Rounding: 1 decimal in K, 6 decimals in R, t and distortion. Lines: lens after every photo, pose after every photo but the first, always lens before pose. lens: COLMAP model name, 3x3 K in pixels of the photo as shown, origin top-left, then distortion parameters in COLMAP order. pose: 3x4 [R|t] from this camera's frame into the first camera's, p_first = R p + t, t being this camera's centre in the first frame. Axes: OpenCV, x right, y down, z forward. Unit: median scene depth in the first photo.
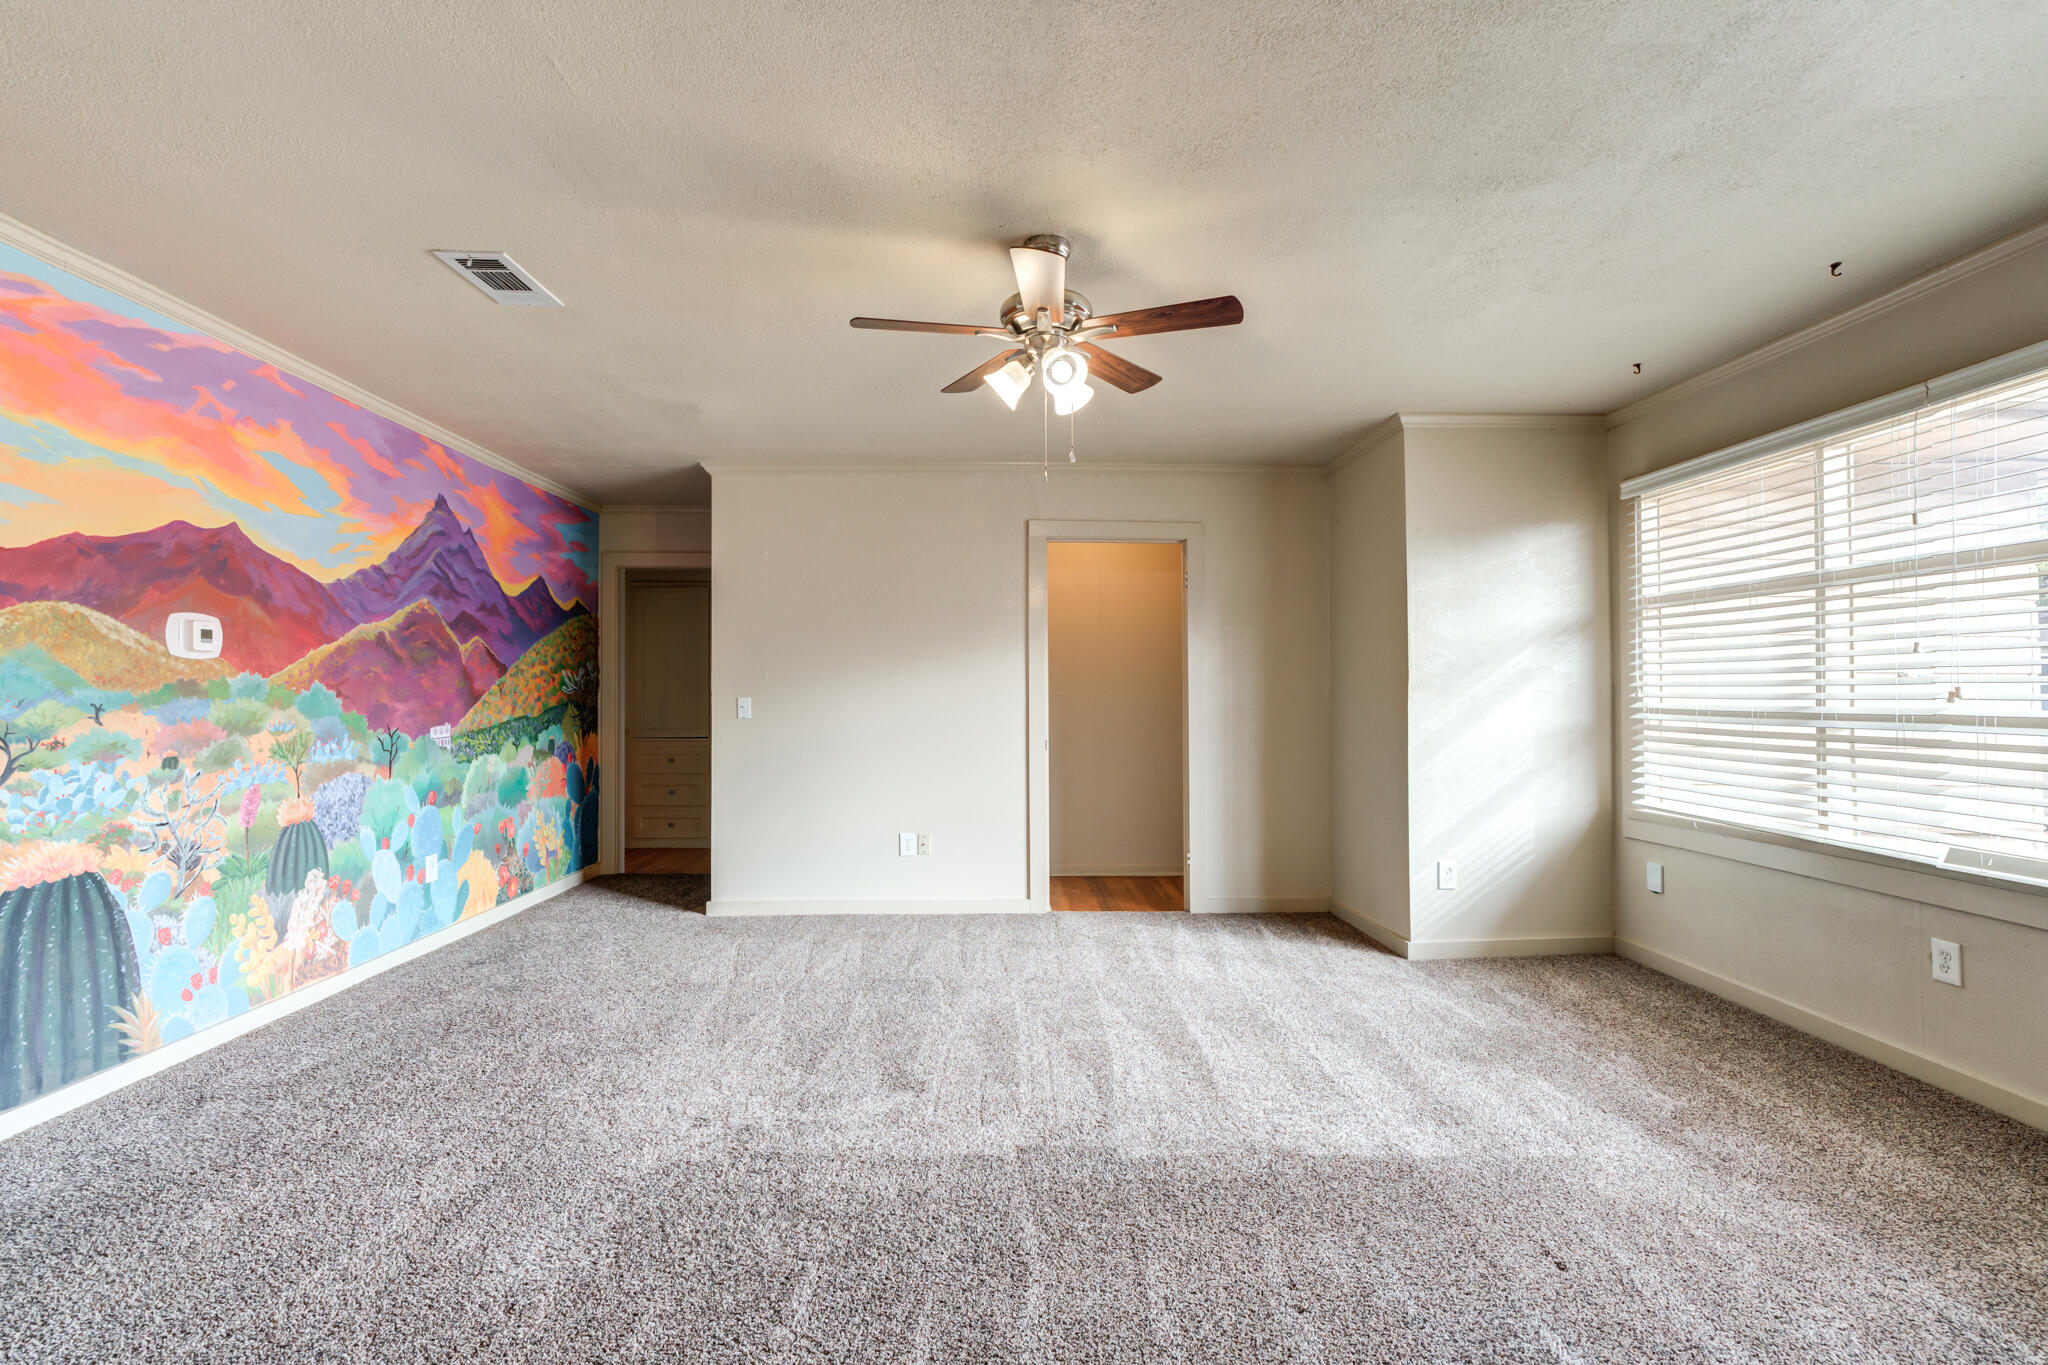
lens RADIAL K [[945.7, 0, 1012.3], [0, 945.7, 671.1], [0, 0, 1]] dist [-0.014032, 0.014606]
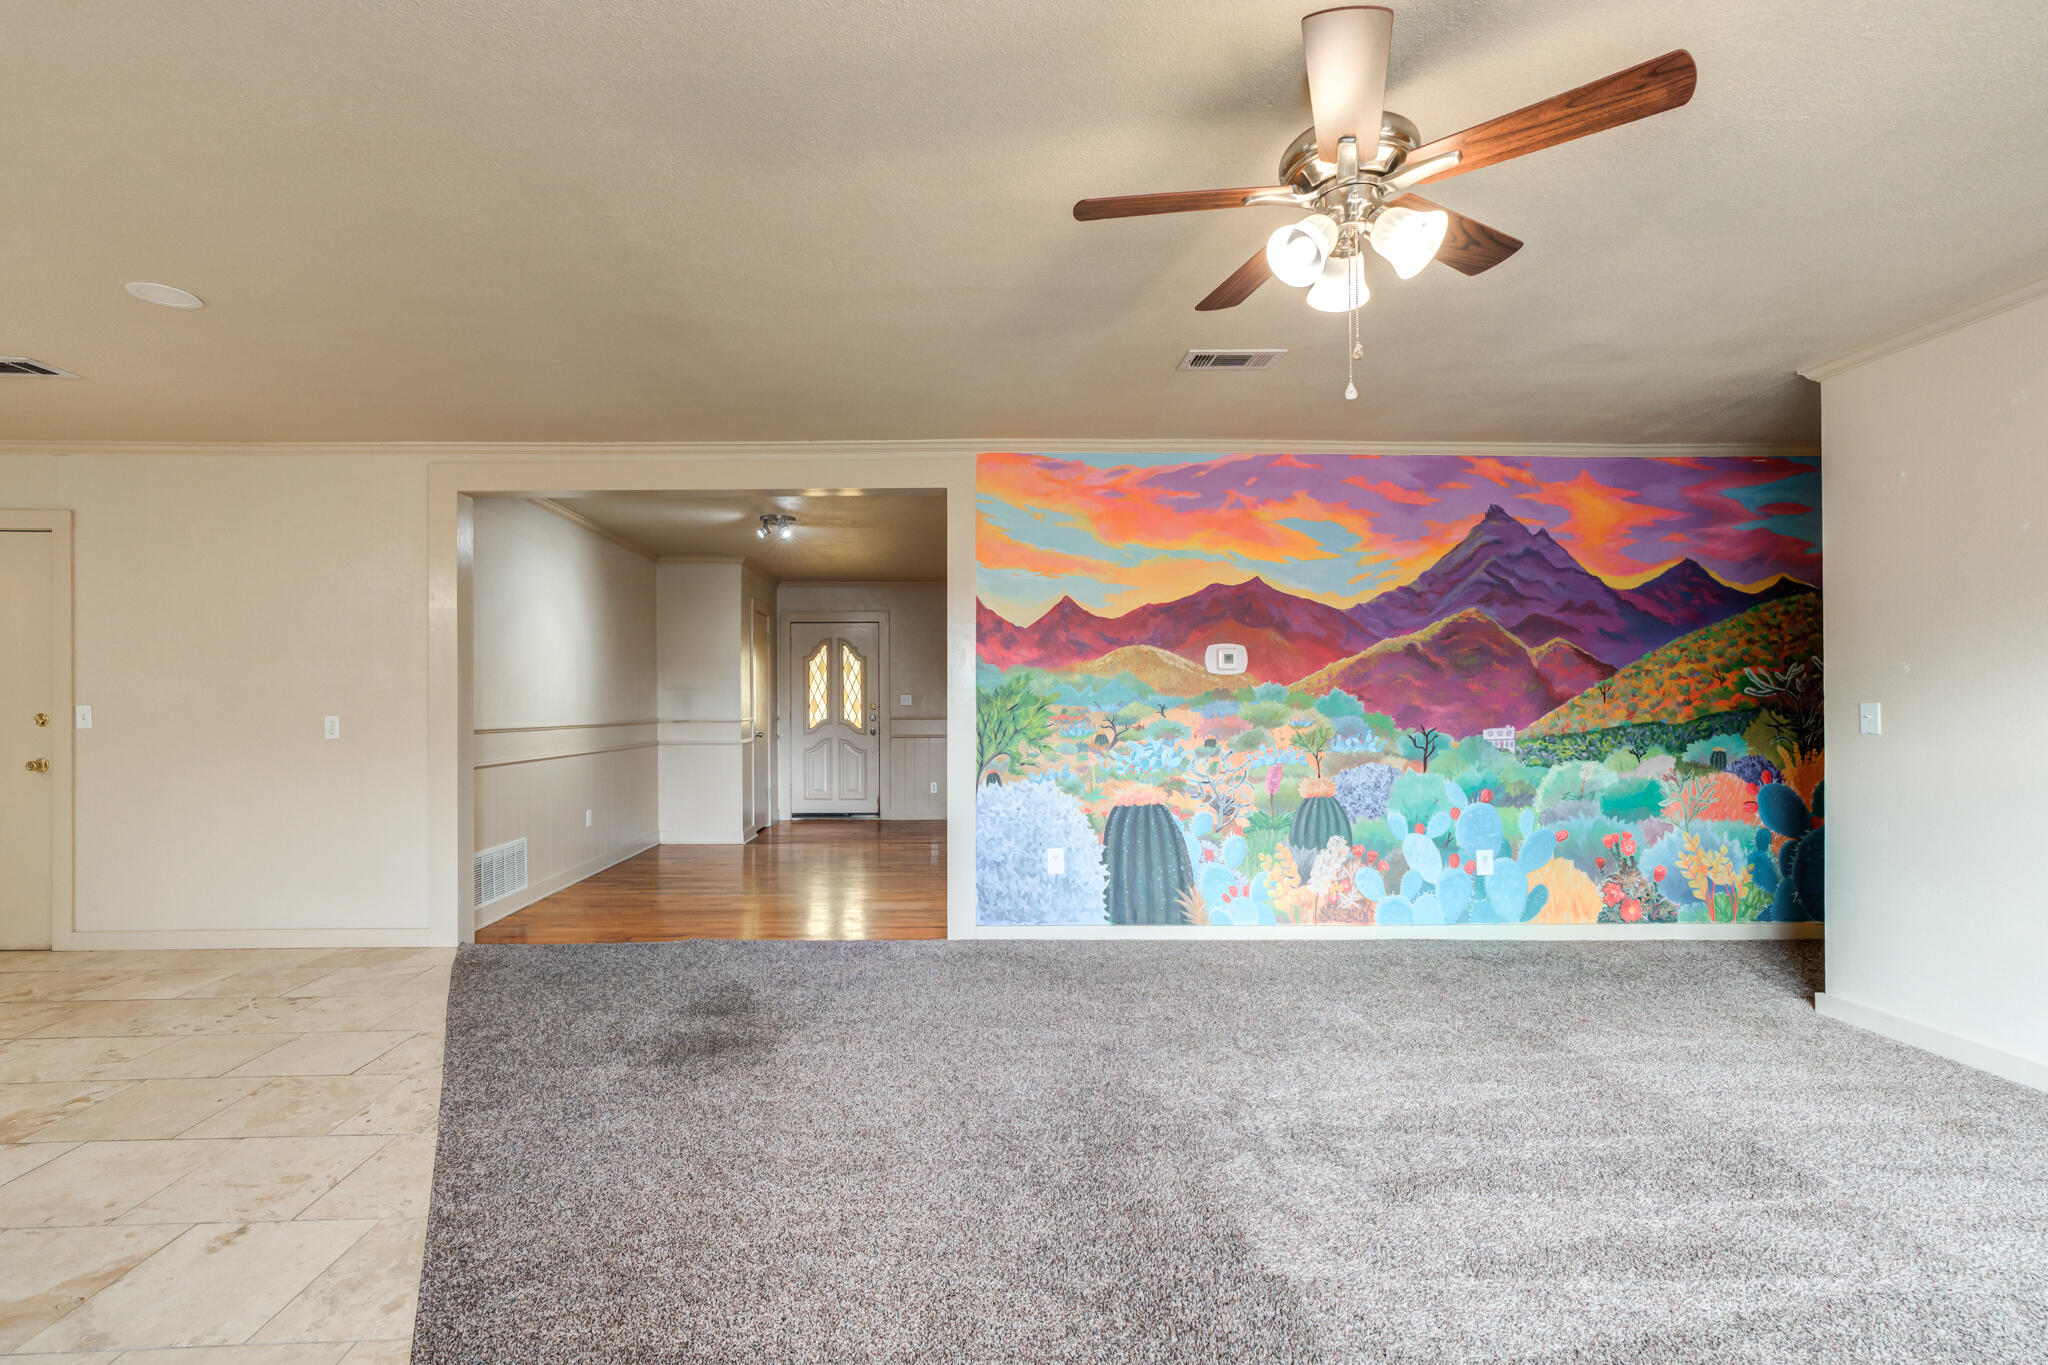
lens RADIAL K [[945.7, 0, 949.1], [0, 945.7, 696.9], [0, 0, 1]] dist [-0.014032, 0.014606]
pose [[-0.026945, -0.001998, -0.999635, 0.606728], [0.026592, 0.999643, -0.002715, 0.014077], [0.999283, -0.026656, -0.026882, 0.575869]]
